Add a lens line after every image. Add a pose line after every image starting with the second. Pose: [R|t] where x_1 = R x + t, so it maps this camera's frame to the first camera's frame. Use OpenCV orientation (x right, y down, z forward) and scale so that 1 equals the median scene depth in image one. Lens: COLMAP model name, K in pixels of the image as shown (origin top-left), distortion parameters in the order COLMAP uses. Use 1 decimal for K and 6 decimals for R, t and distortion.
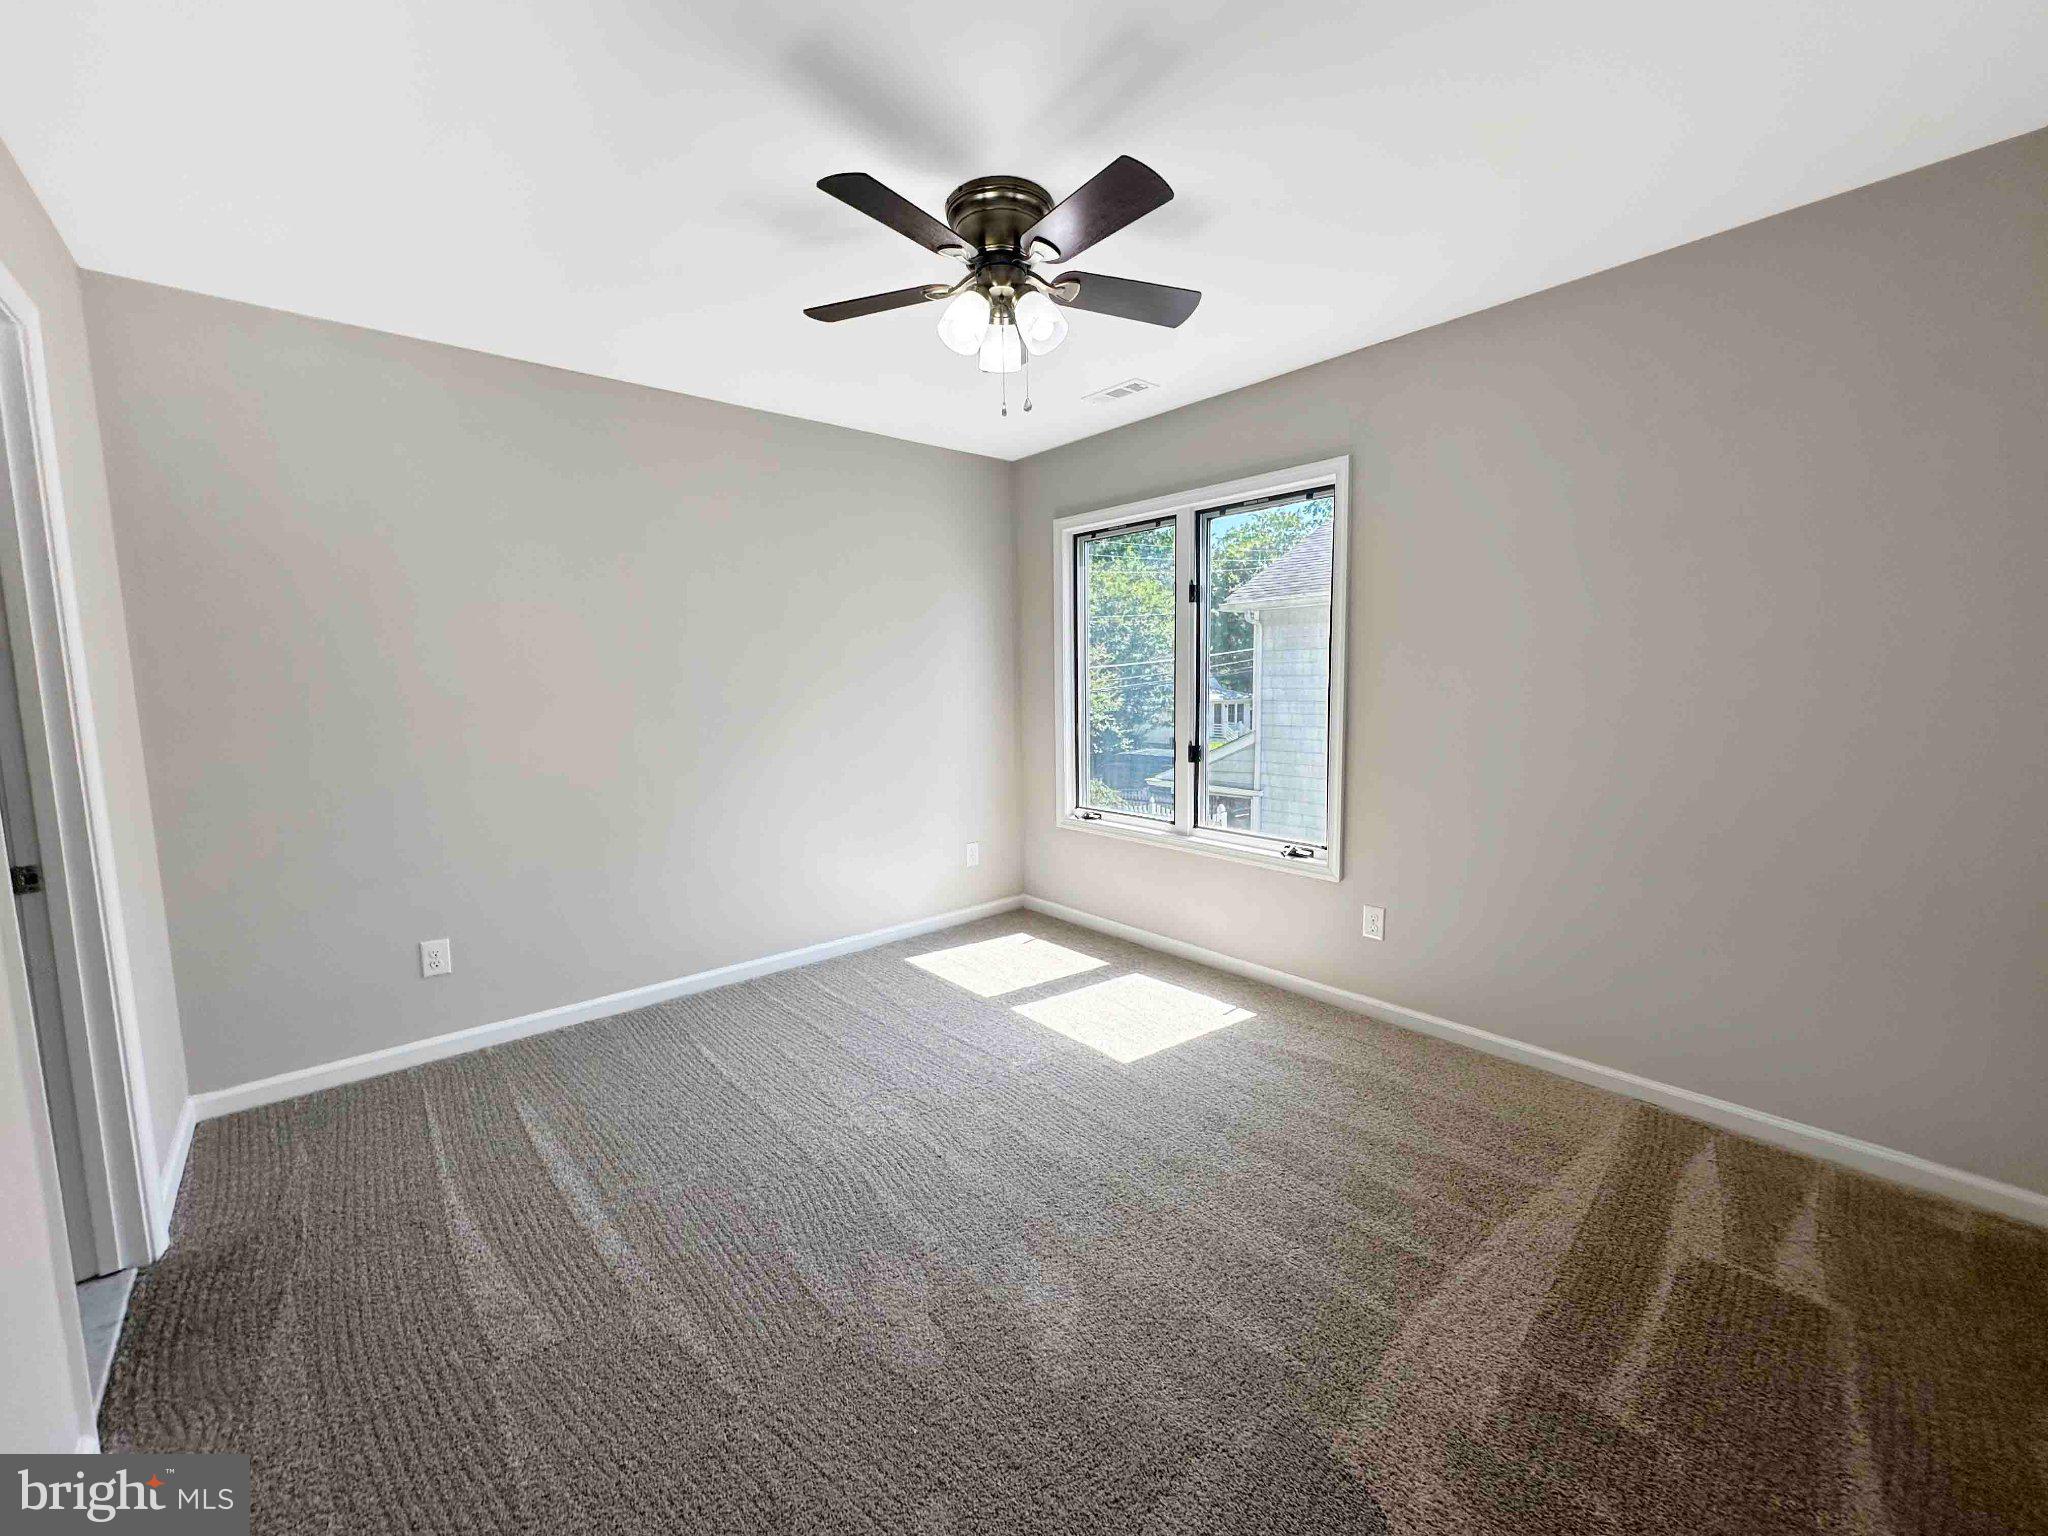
lens RADIAL K [[817.7, 0, 1022.8], [0, 817.7, 768.0], [0, 0, 1]] dist [-0.002350, 0.000645]
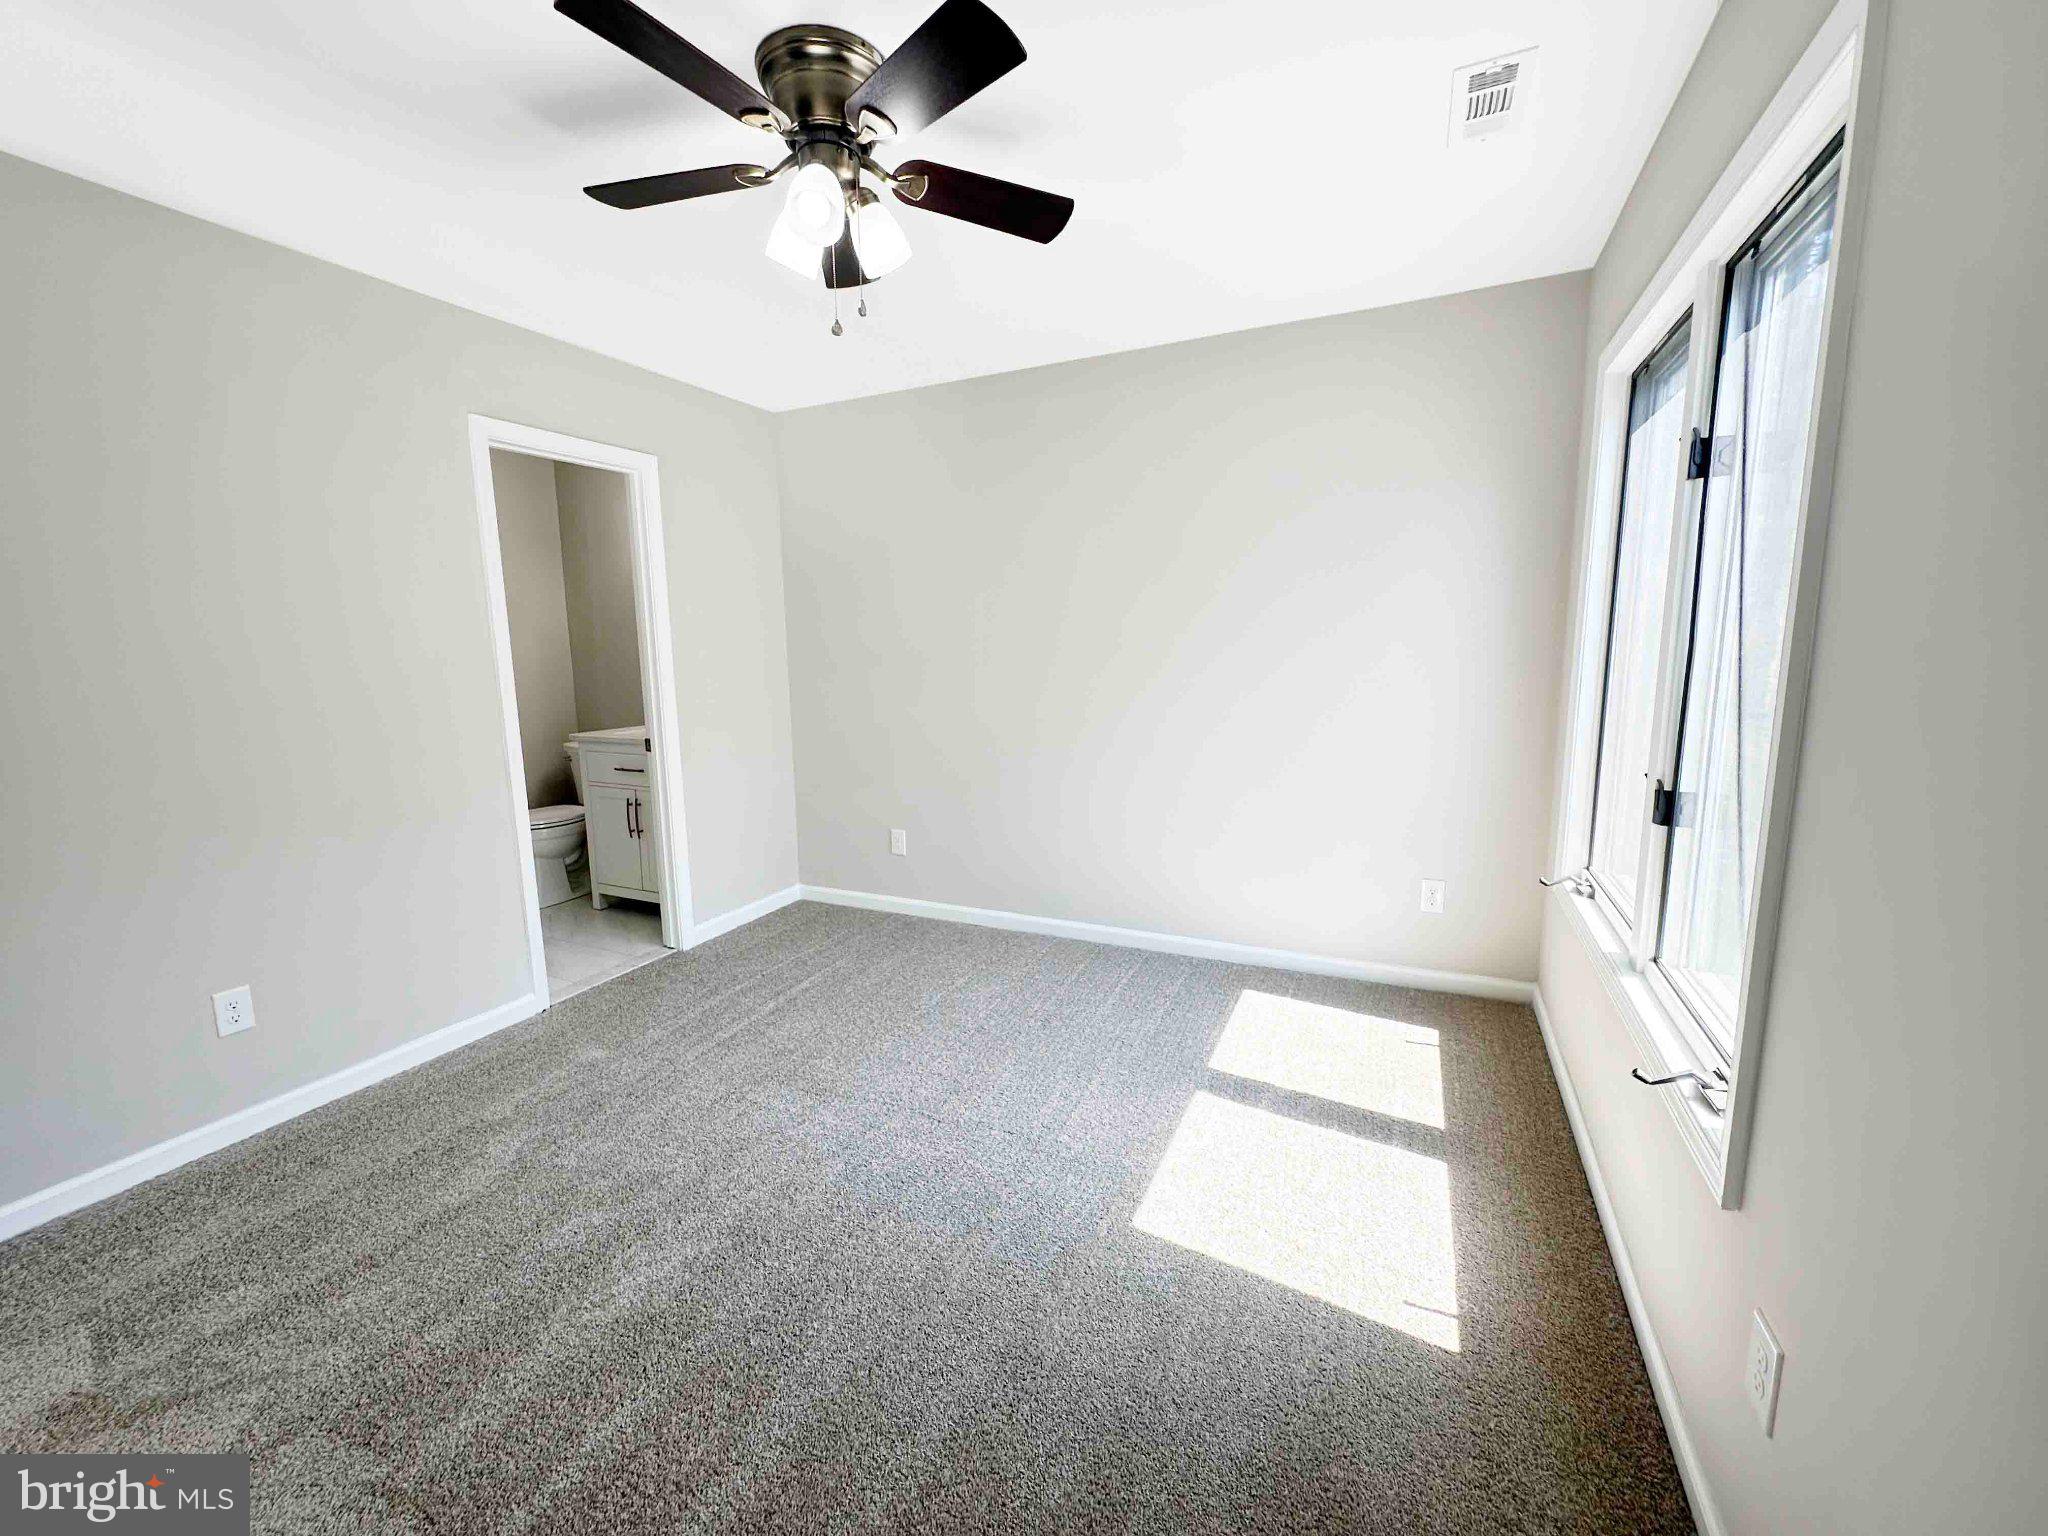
lens RADIAL K [[803.6, 0, 1053.6], [0, 803.6, 766.9], [0, 0, 1]] dist [-0.000670, 0.000083]
pose [[0.426690, 0.141678, -0.893232, 0.518048], [-0.095830, 0.989176, 0.111119, -0.064061], [0.899306, 0.038185, 0.435649, 0.530459]]
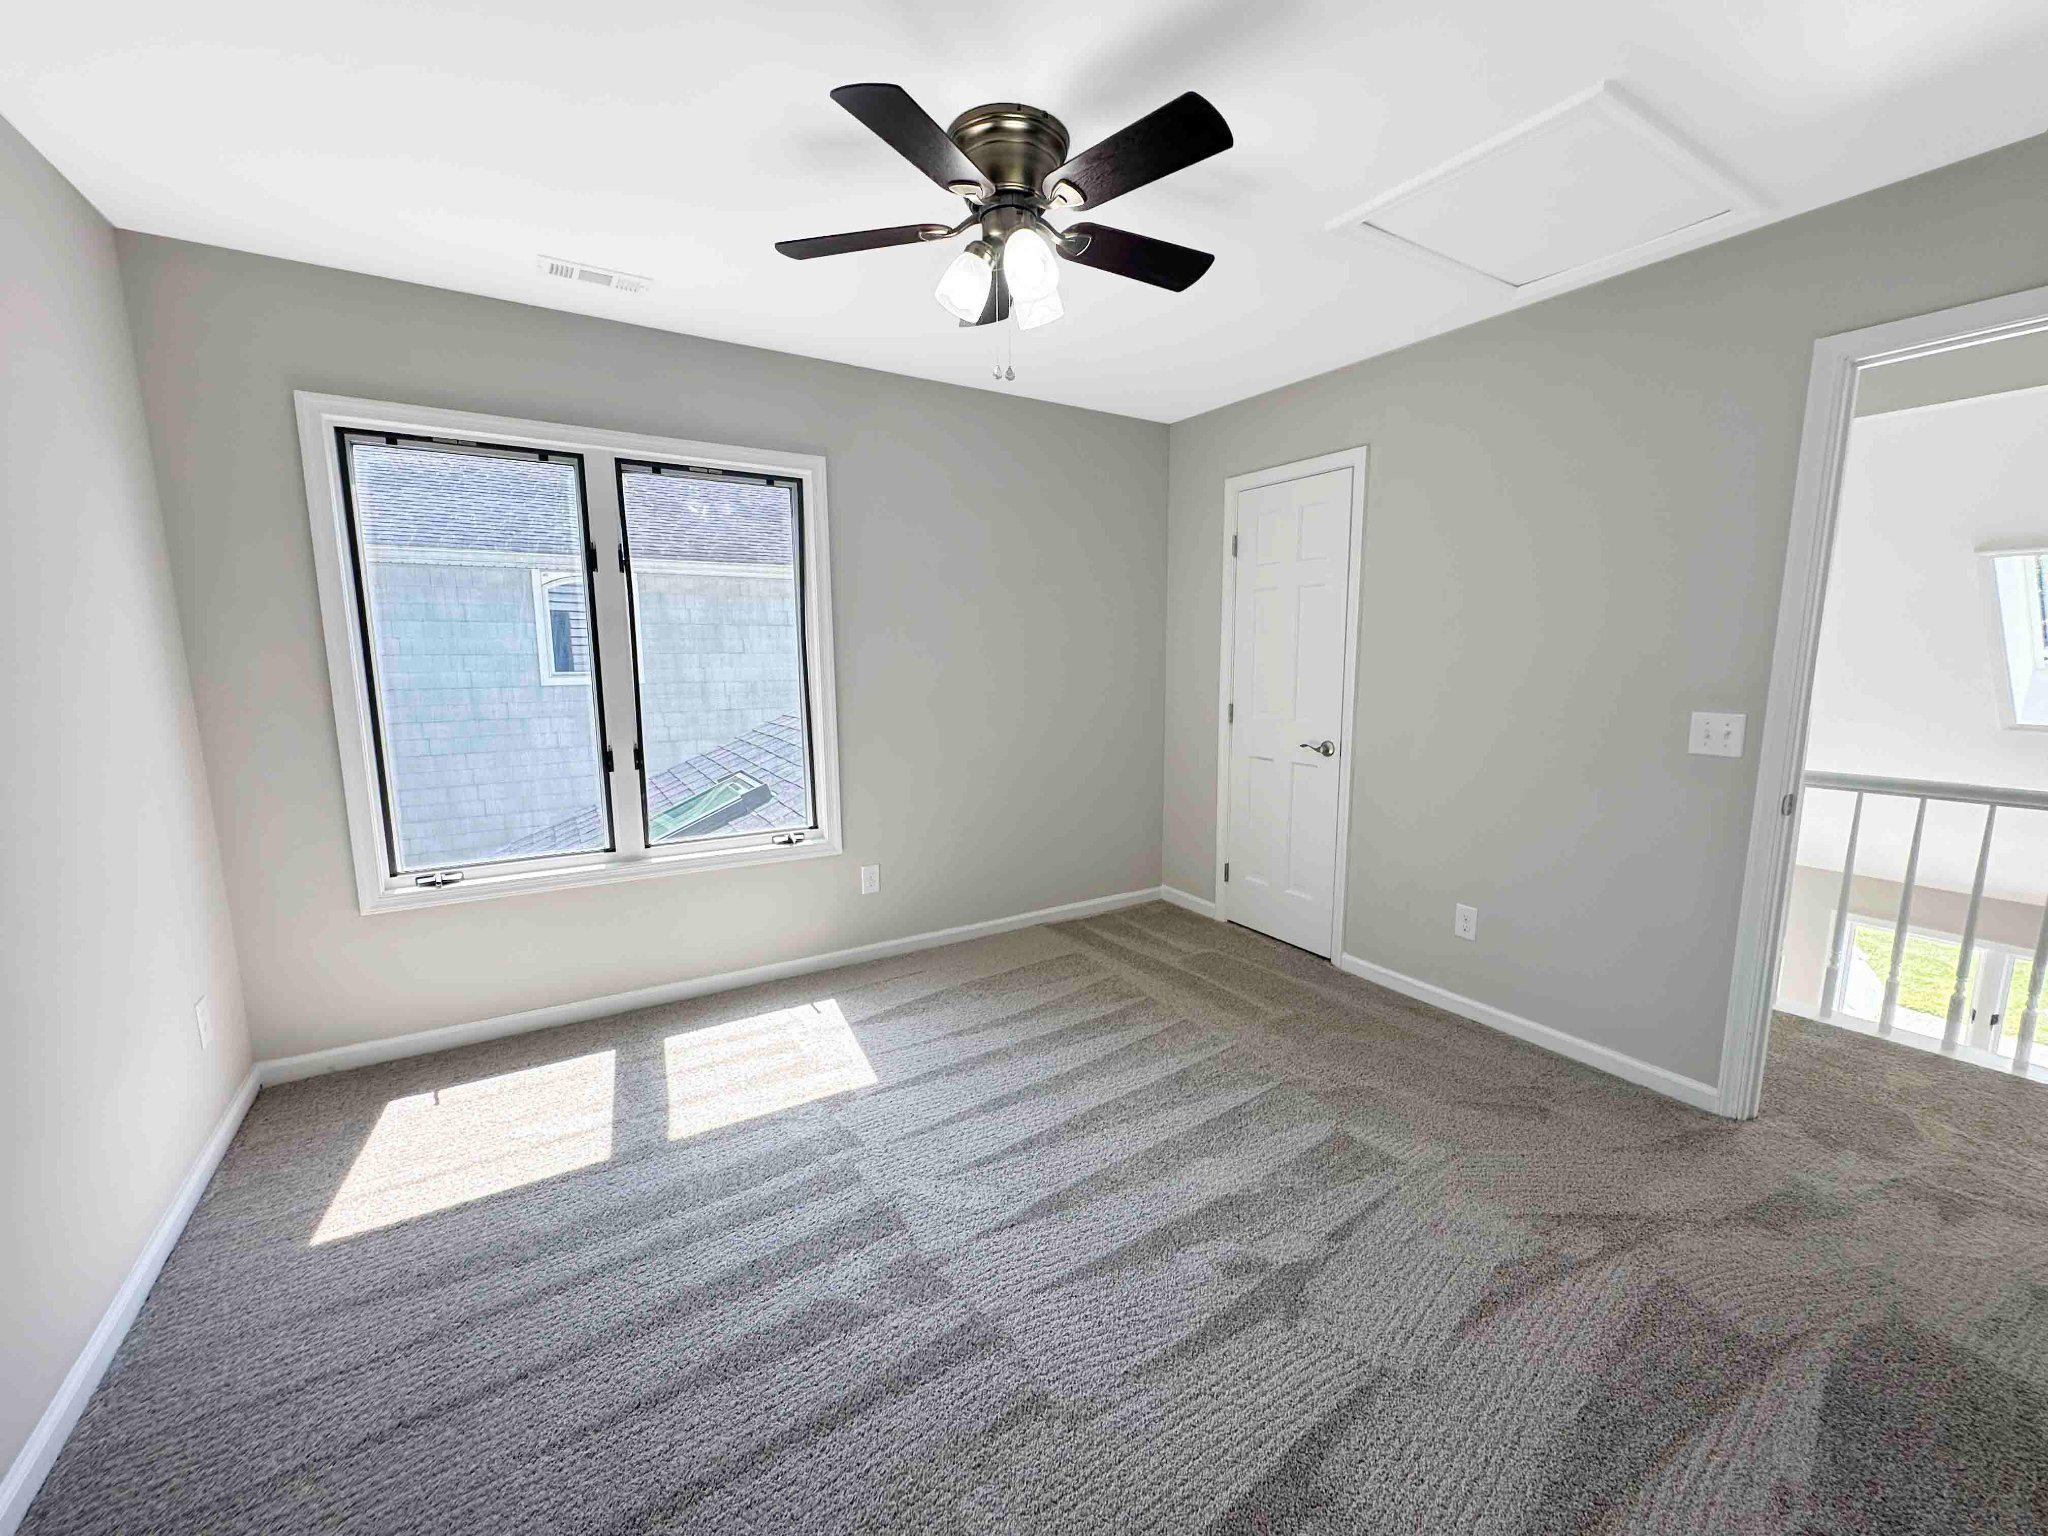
lens RADIAL K [[817.7, 0, 1022.8], [0, 817.7, 768.0], [0, 0, 1]] dist [-0.002350, 0.000645]
pose [[0.154172, -0.129484, 0.979523, -0.591675], [0.108208, 0.987625, 0.113524, -0.065850], [-0.982101, 0.088490, 0.166275, 0.537192]]
